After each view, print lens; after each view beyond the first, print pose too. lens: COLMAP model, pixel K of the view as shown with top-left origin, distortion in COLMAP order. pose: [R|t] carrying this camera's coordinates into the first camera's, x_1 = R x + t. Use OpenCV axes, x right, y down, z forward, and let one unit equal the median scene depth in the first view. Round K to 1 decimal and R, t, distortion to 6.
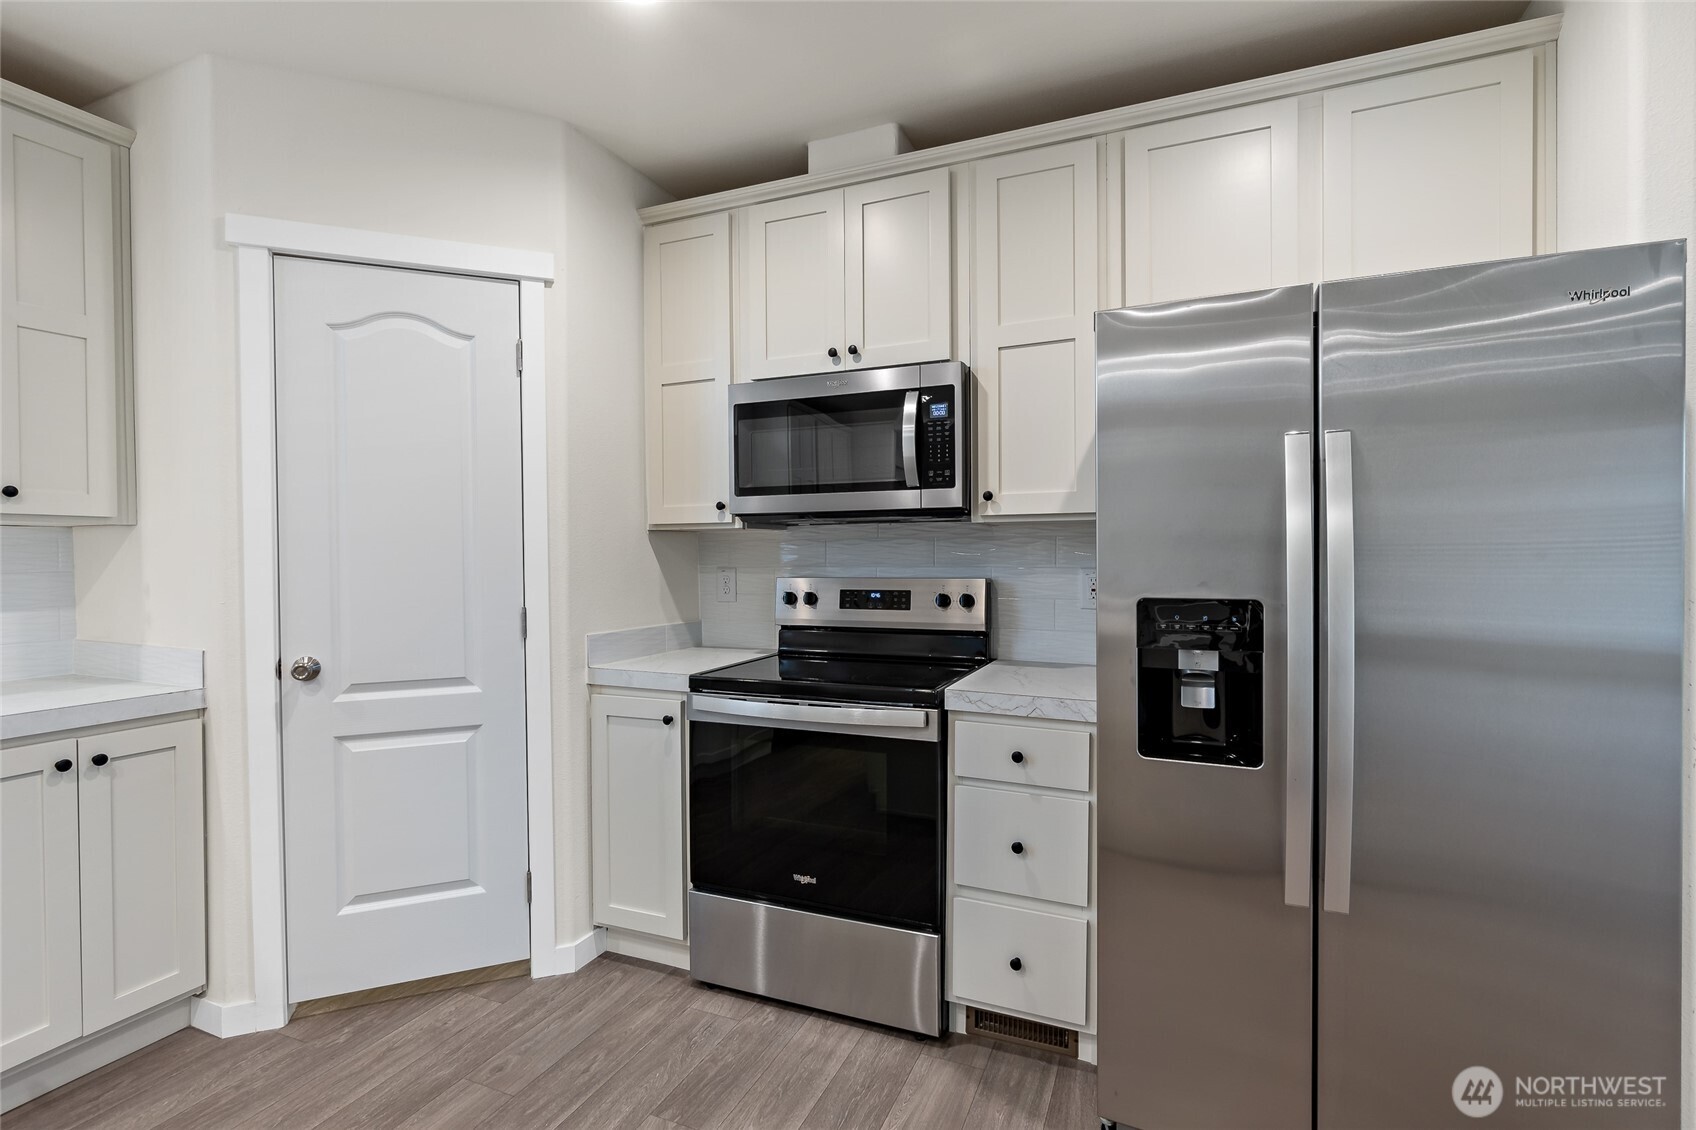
lens RADIAL K [[752.2, 0, 887.2], [0, 752.2, 565.4], [0, 0, 1]] dist [-0.003059, -0.000412]
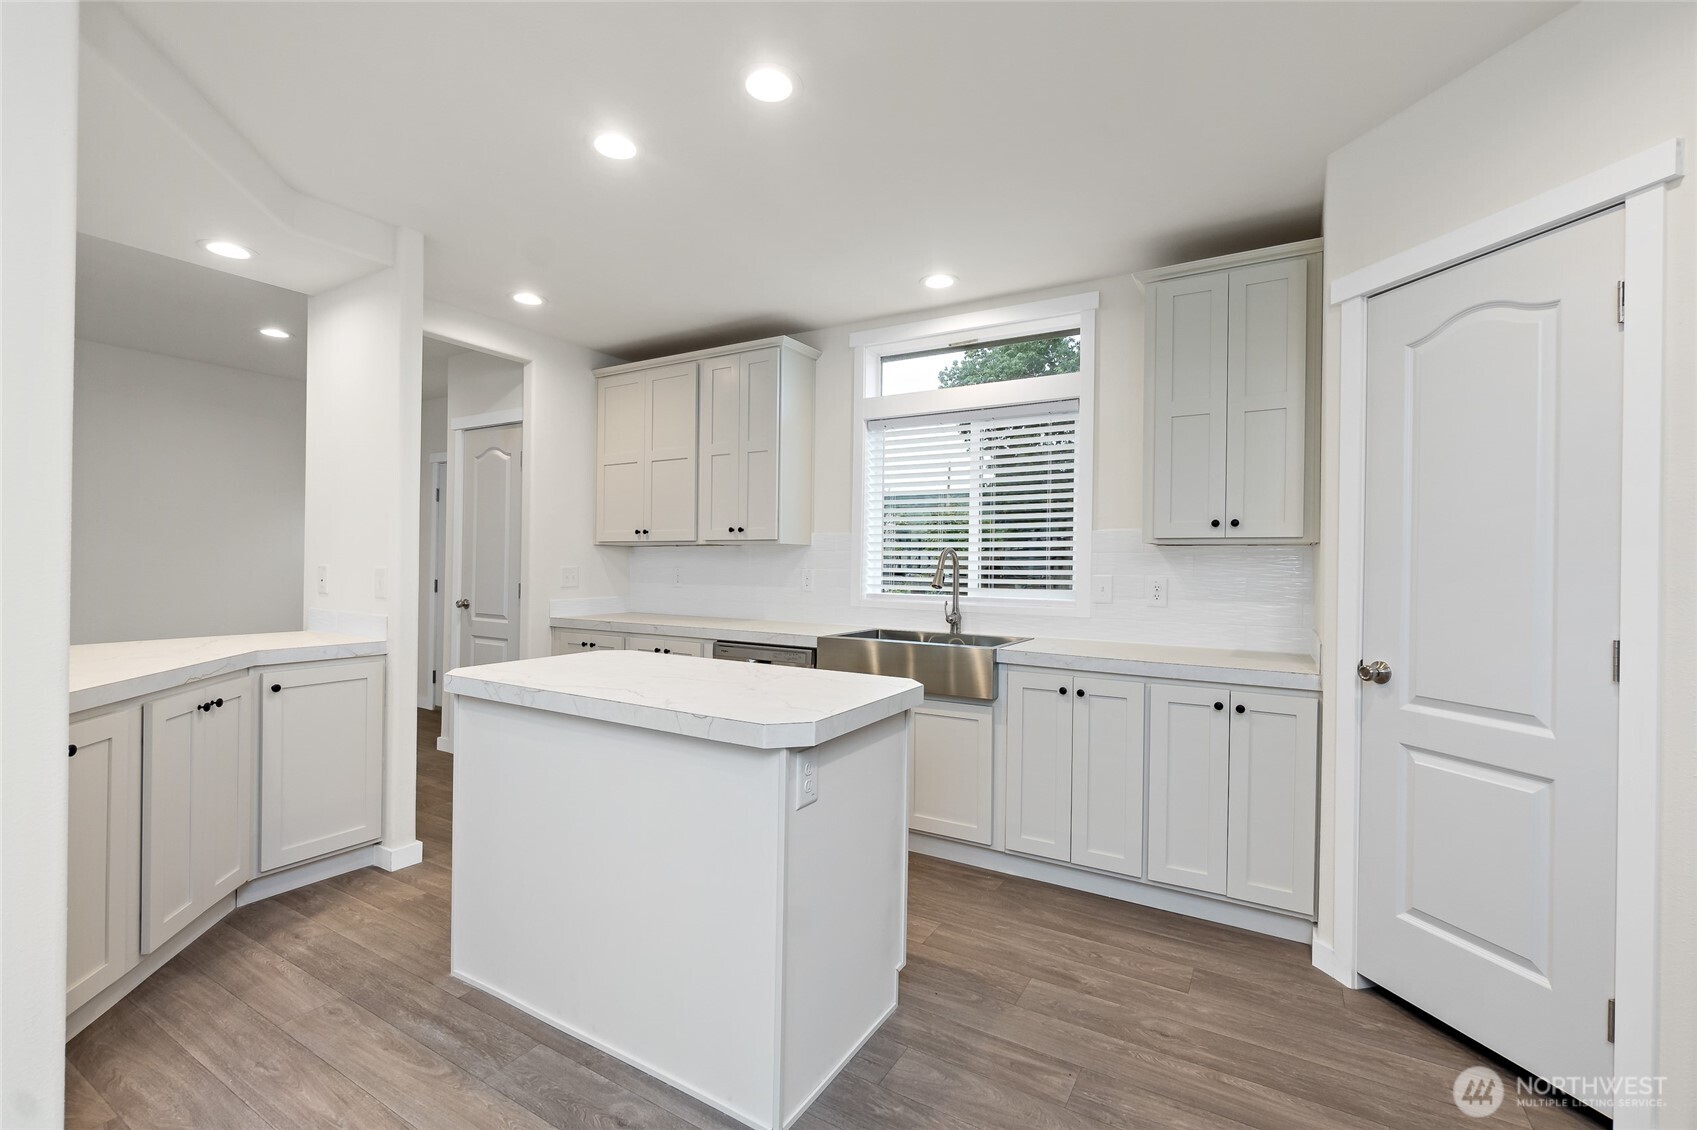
lens RADIAL K [[744.9, 0, 848.5], [0, 744.9, 565.0], [0, 0, 1]] dist [-0.000918, 0.000406]
pose [[-0.134538, 0.007375, -0.990881, 0.408214], [-0.029661, 0.999494, 0.011467, -0.005470], [0.990464, 0.030933, -0.134251, 0.407119]]
